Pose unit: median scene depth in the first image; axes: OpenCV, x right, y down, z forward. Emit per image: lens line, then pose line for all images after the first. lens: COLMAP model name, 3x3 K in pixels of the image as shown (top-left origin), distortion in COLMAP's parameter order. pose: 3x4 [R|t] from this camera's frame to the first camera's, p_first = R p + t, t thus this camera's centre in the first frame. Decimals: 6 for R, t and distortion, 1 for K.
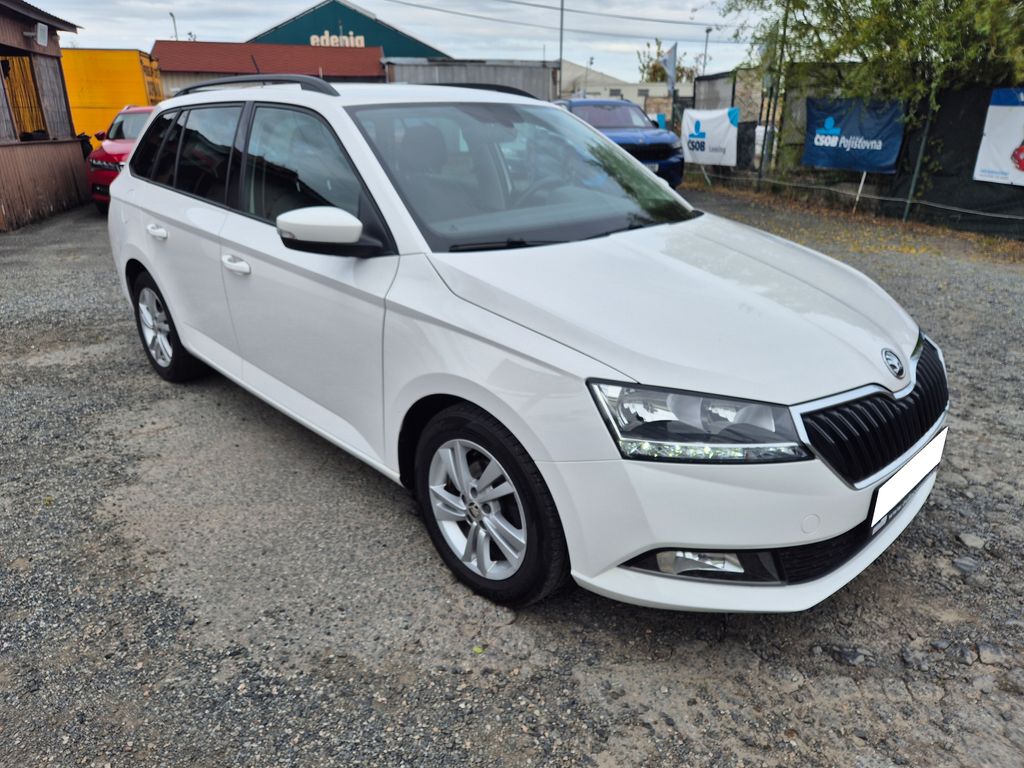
lens RADIAL K [[690.5, 0, 492.7], [0, 690.5, 386.4], [0, 0, 1]] dist [0.086279, -0.067371]
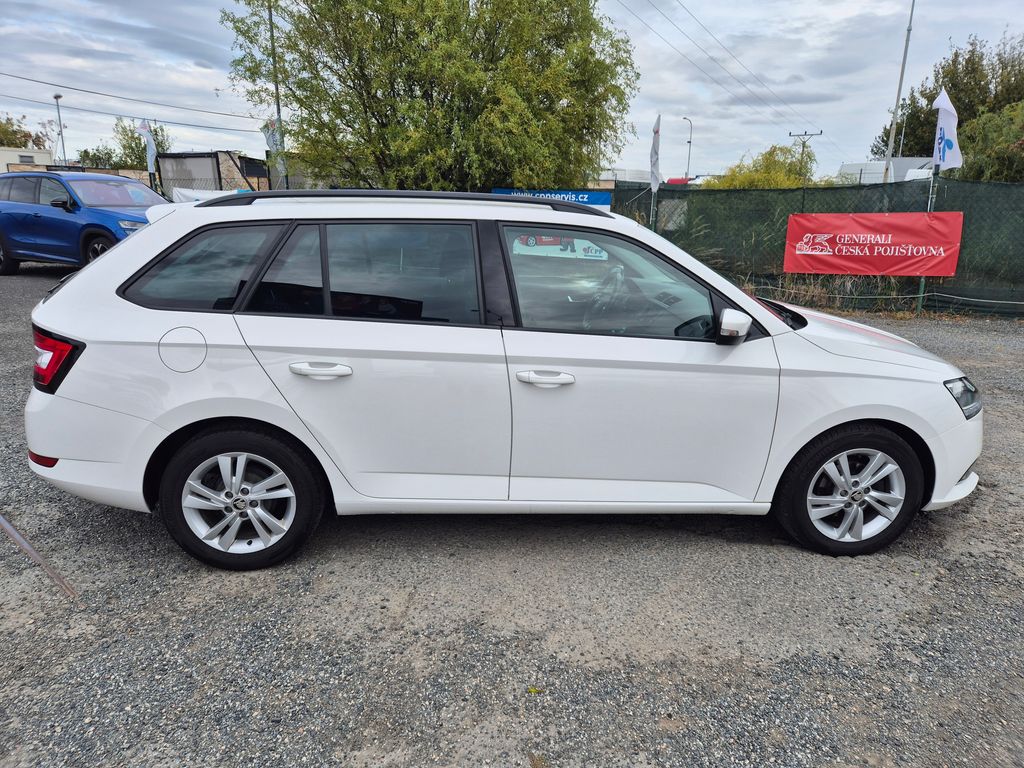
lens RADIAL K [[685.4, 0, 512.0], [0, 685.4, 384.0], [0, 0, 1]] dist [0.085471, -0.069917]
pose [[0.620312, -0.190869, 0.760777, -1.178380], [0.259501, 0.965258, 0.030583, -0.214951], [-0.740184, 0.178452, 0.648292, 0.412419]]
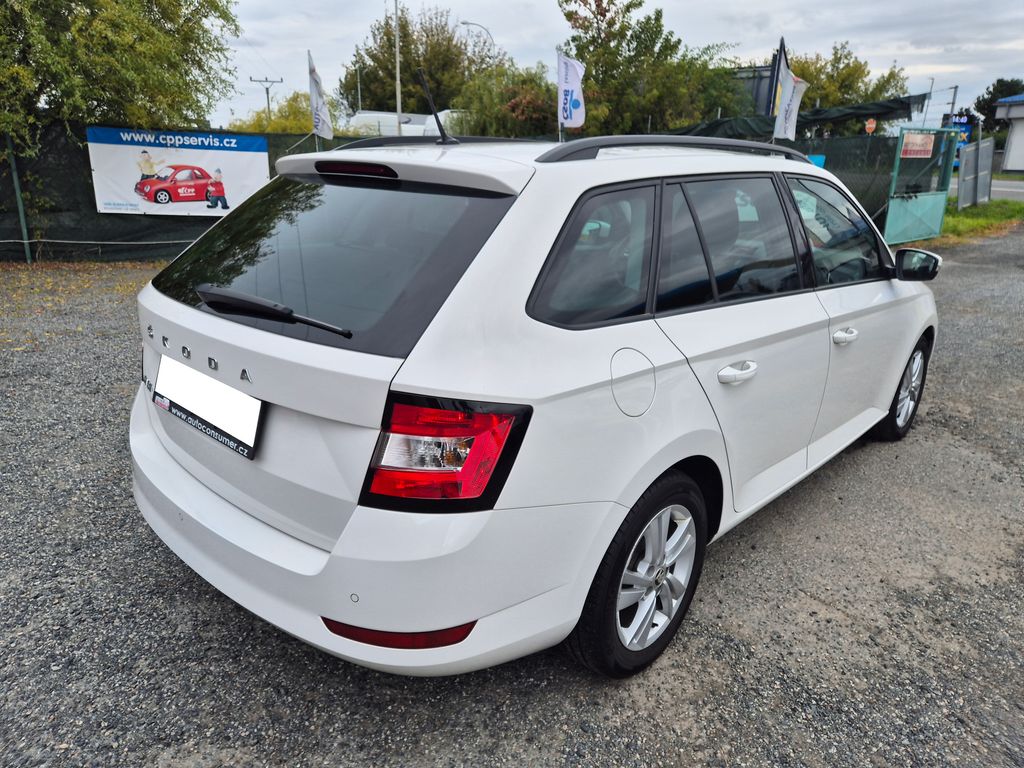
lens RADIAL K [[685.4, 0, 512.0], [0, 685.4, 384.0], [0, 0, 1]] dist [0.085471, -0.069917]
pose [[-0.075375, -0.307972, 0.948405, -1.312849], [0.329835, 0.889872, 0.315178, -0.592680], [-0.941025, 0.336574, 0.034506, 1.471978]]
